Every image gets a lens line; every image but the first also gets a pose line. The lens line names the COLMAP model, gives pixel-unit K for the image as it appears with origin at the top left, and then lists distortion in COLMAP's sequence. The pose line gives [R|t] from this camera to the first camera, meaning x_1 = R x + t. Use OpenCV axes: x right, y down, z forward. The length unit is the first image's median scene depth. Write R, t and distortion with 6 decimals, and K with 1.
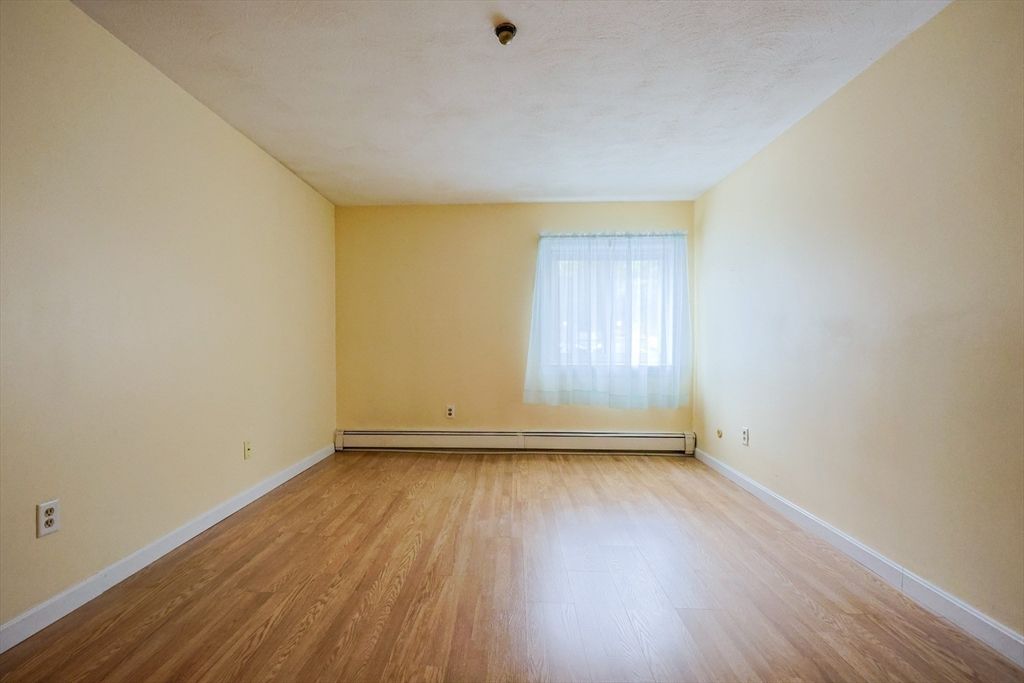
lens RADIAL K [[446.6, 0, 488.2], [0, 446.6, 349.0], [0, 0, 1]] dist [-0.004627, 0.000652]
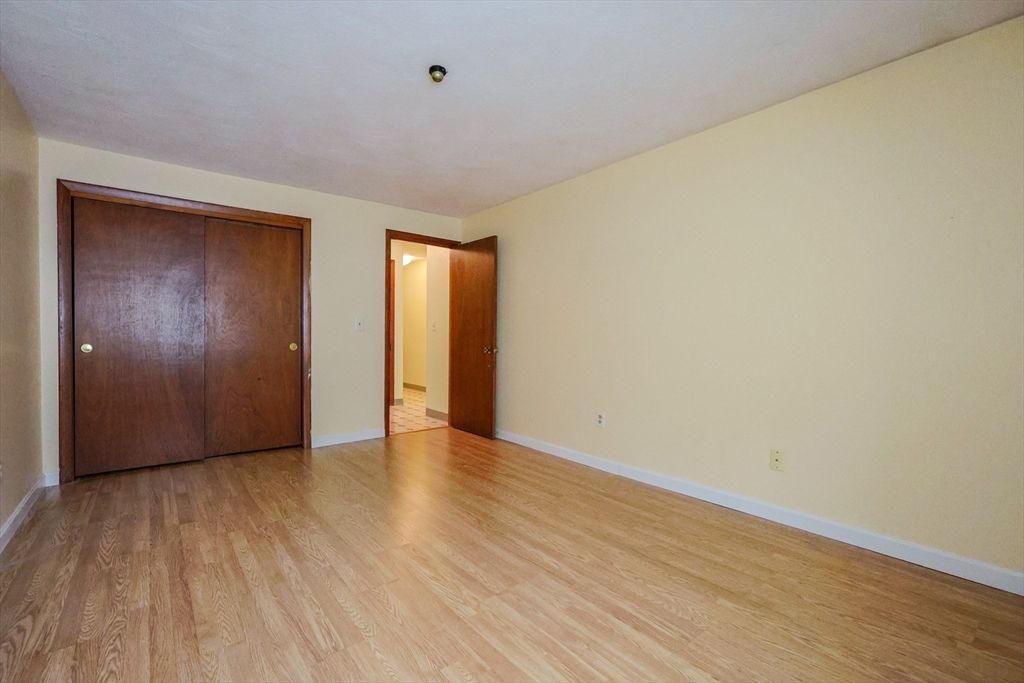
lens RADIAL K [[437.2, 0, 500.3], [0, 437.2, 347.0], [0, 0, 1]] dist [0.005997, 0.000120]
pose [[-0.739179, 0.006531, -0.673477, 0.351750], [-0.018827, 0.999362, 0.030356, -0.010713], [0.673246, 0.035118, -0.738584, 1.001808]]
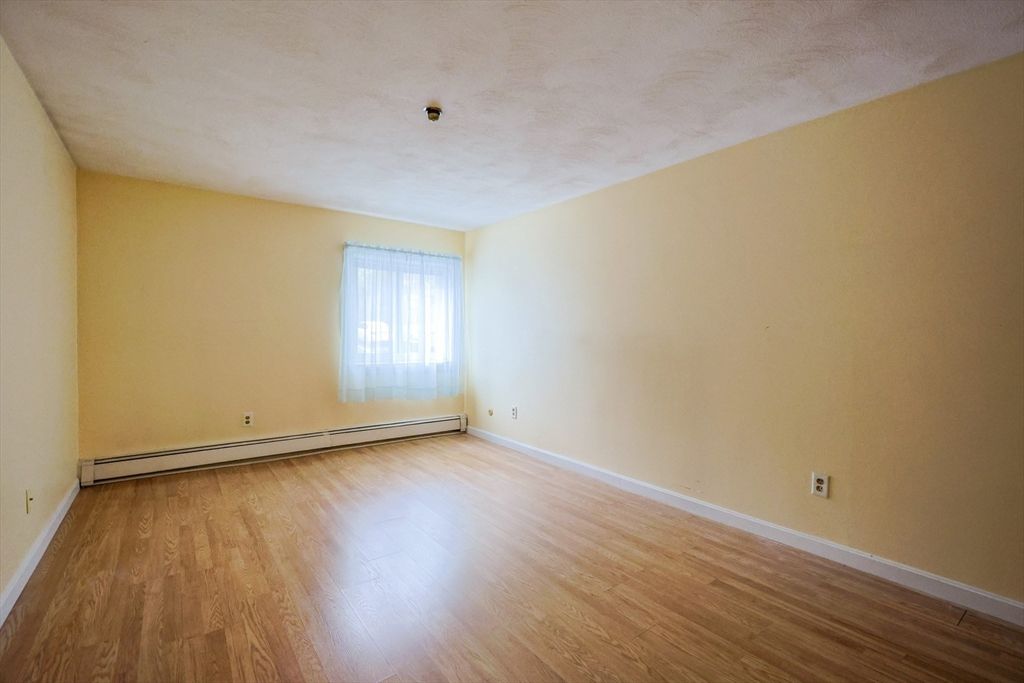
lens RADIAL K [[446.6, 0, 487.5], [0, 446.6, 334.4], [0, 0, 1]] dist [-0.004627, 0.000652]
pose [[0.782219, 0.003775, 0.622993, -0.320915], [0.001155, 0.999971, -0.007509, -0.034031], [-0.623003, 0.006593, 0.782192, -0.044753]]
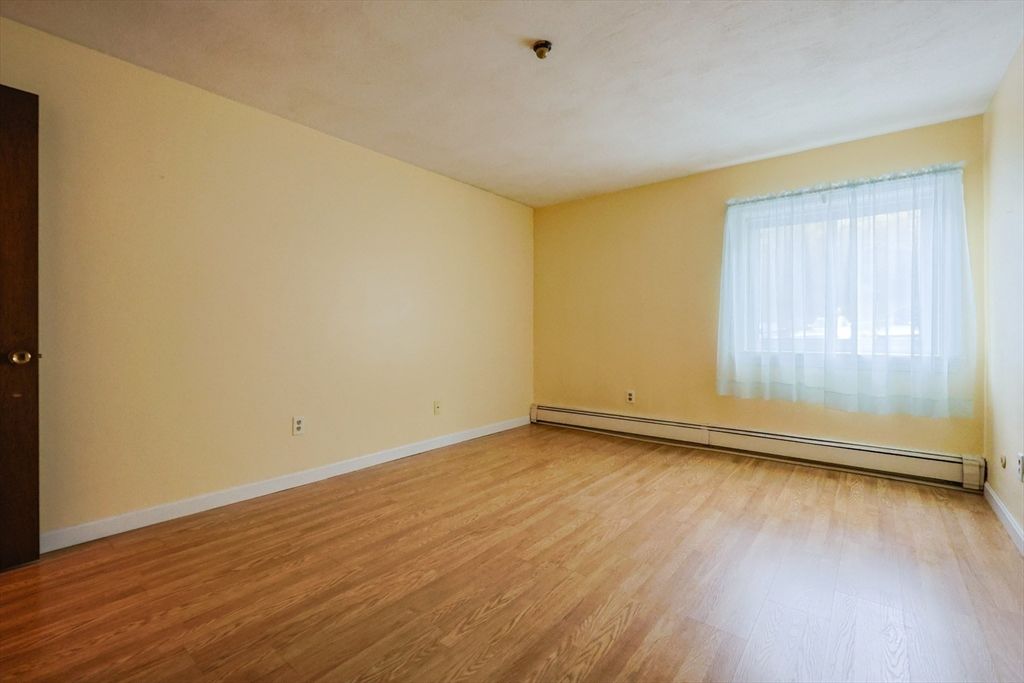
lens RADIAL K [[446.6, 0, 484.4], [0, 446.6, 329.2], [0, 0, 1]] dist [-0.004627, 0.000652]
pose [[0.794987, -0.004886, -0.606606, 0.304806], [-0.005557, 0.999867, -0.015336, 0.009081], [0.606601, 0.015563, 0.794854, 0.015673]]
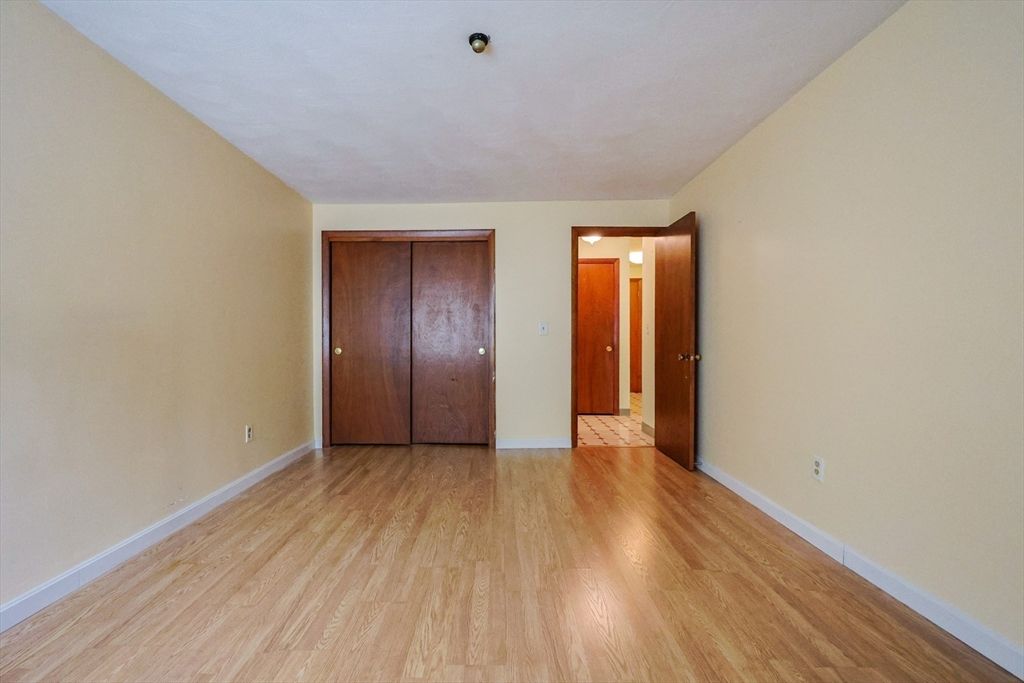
lens RADIAL K [[446.6, 0, 499.4], [0, 446.6, 343.2], [0, 0, 1]] dist [-0.004627, 0.000652]
pose [[-0.998088, -0.001259, -0.061798, 0.028028], [-0.002389, 0.999831, 0.018209, -0.010383], [0.061765, 0.018322, -0.997923, 1.034531]]
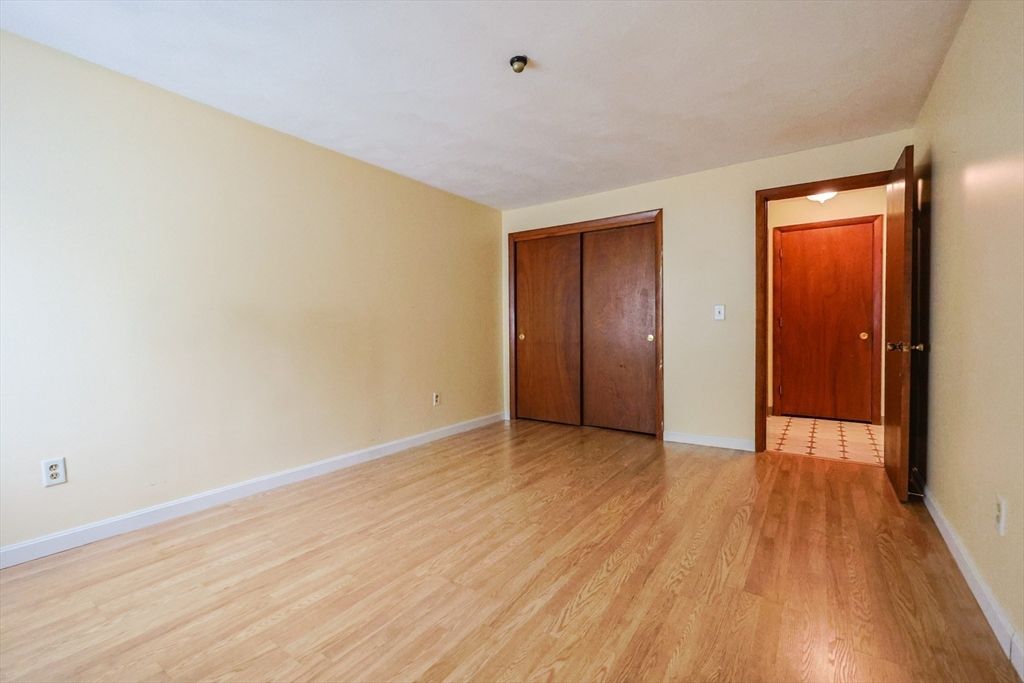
lens RADIAL K [[458.0, 0, 494.3], [0, 458.0, 334.5], [0, 0, 1]] dist [-0.001733, -0.000227]
pose [[-0.848054, -0.002407, 0.529904, -0.276162], [0.012540, 0.999619, 0.024608, -0.009134], [-0.529761, 0.027514, -0.847701, 1.049751]]
